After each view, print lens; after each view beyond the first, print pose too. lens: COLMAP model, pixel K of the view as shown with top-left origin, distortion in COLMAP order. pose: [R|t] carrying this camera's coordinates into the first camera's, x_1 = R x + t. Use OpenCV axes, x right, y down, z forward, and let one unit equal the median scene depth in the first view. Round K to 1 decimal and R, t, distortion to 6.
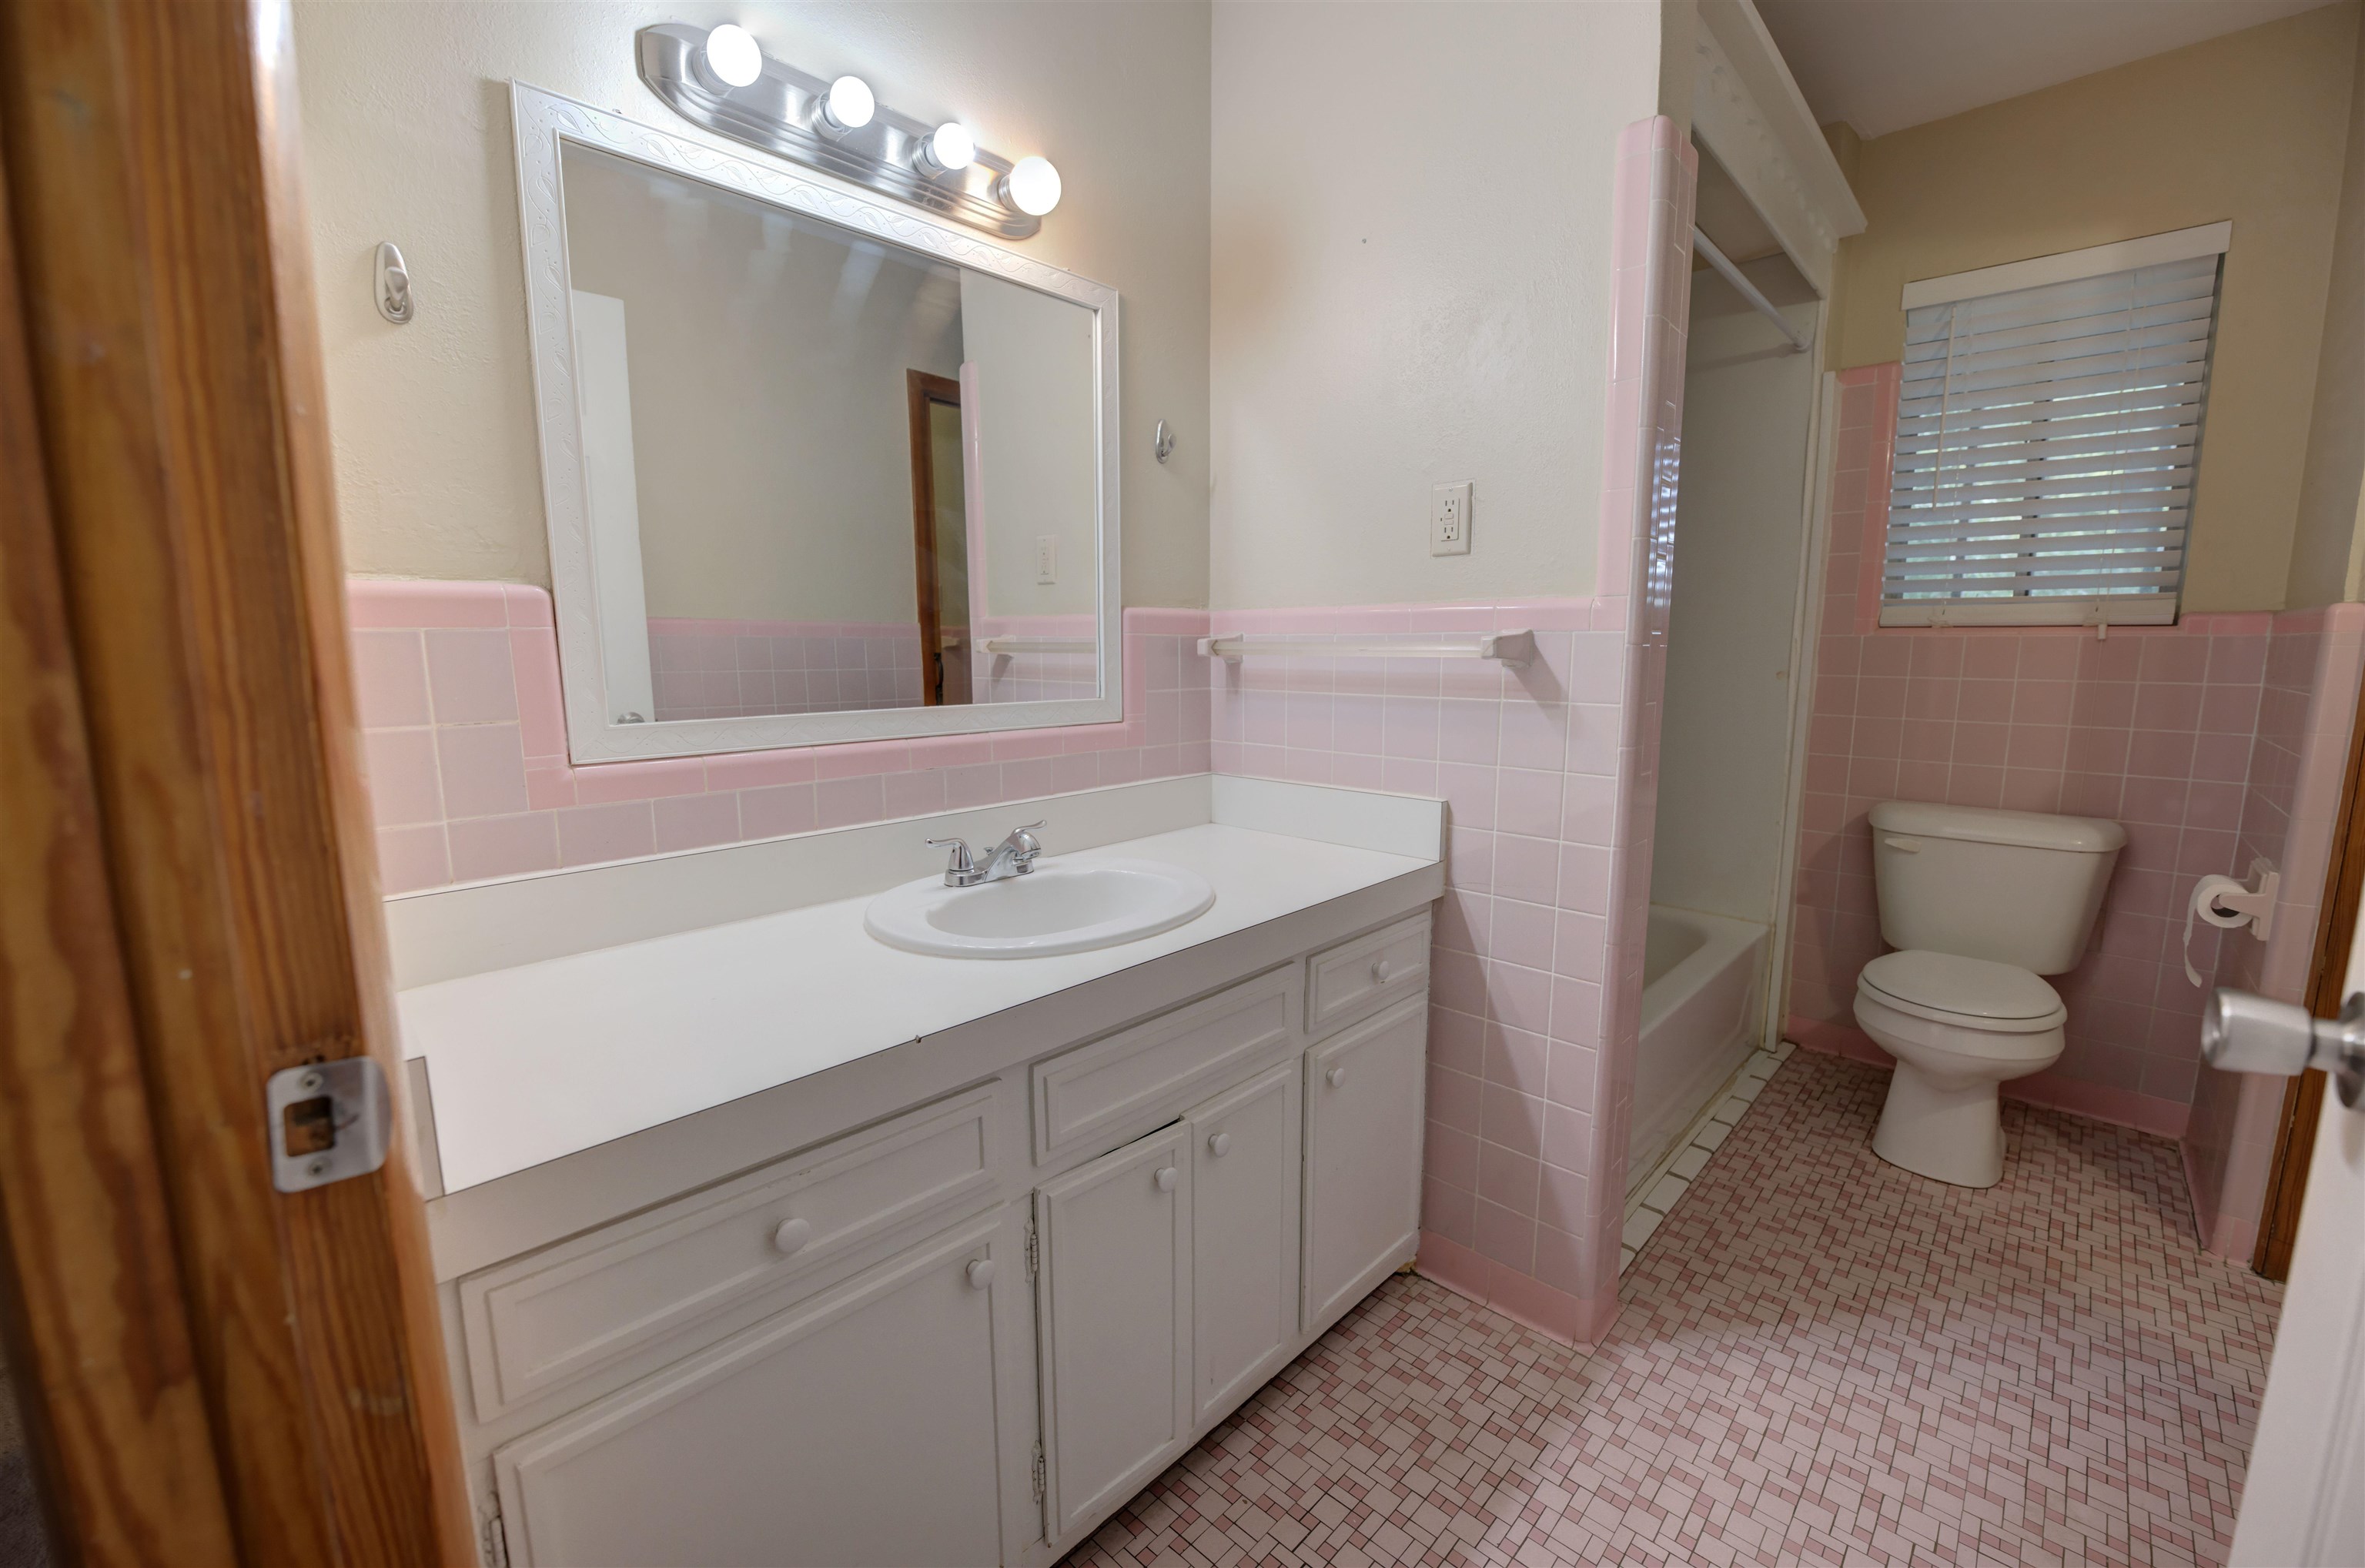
lens RADIAL K [[951.7, 0, 1182.5], [0, 951.7, 784.0], [0, 0, 1]] dist [-0.023653, 0.000673]
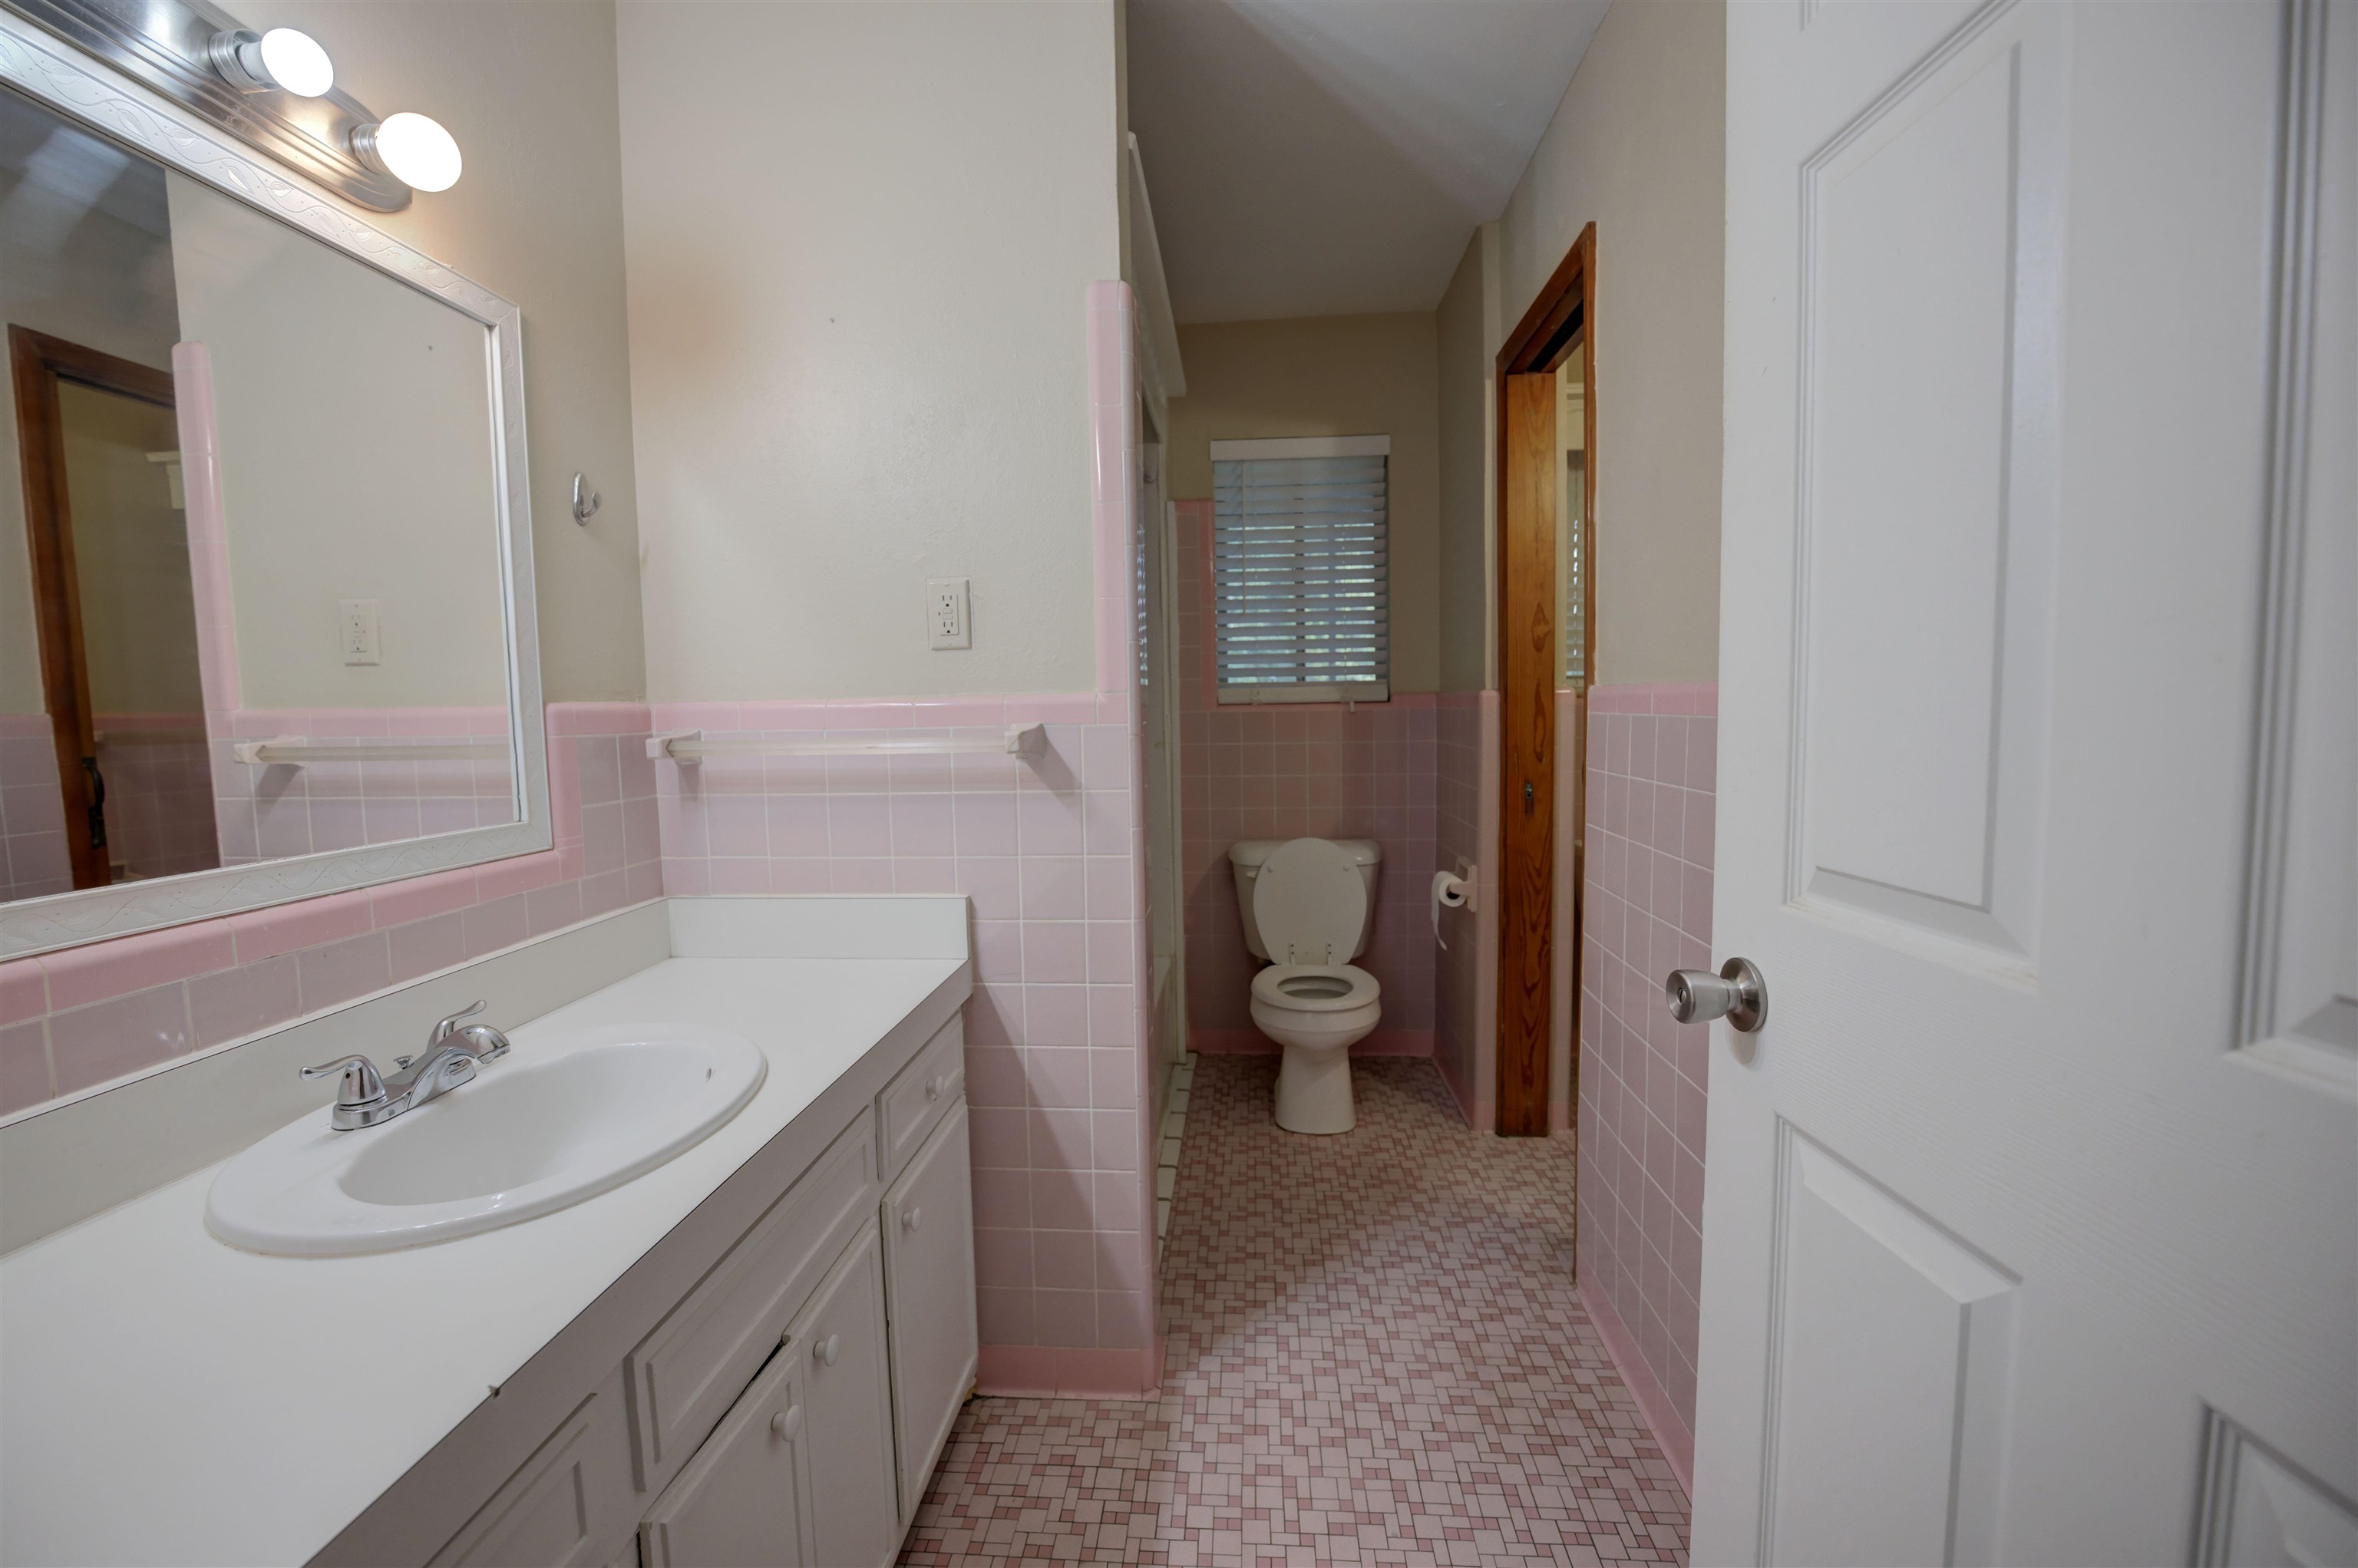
lens RADIAL K [[946.0, 0, 1176.0], [0, 946.0, 776.6], [0, 0, 1]] dist [-0.024429, 0.000934]
pose [[0.771356, -0.060147, 0.633555, -0.161744], [0.108853, 0.993323, -0.038227, -0.042419], [-0.627026, 0.098451, 0.772752, 0.093501]]
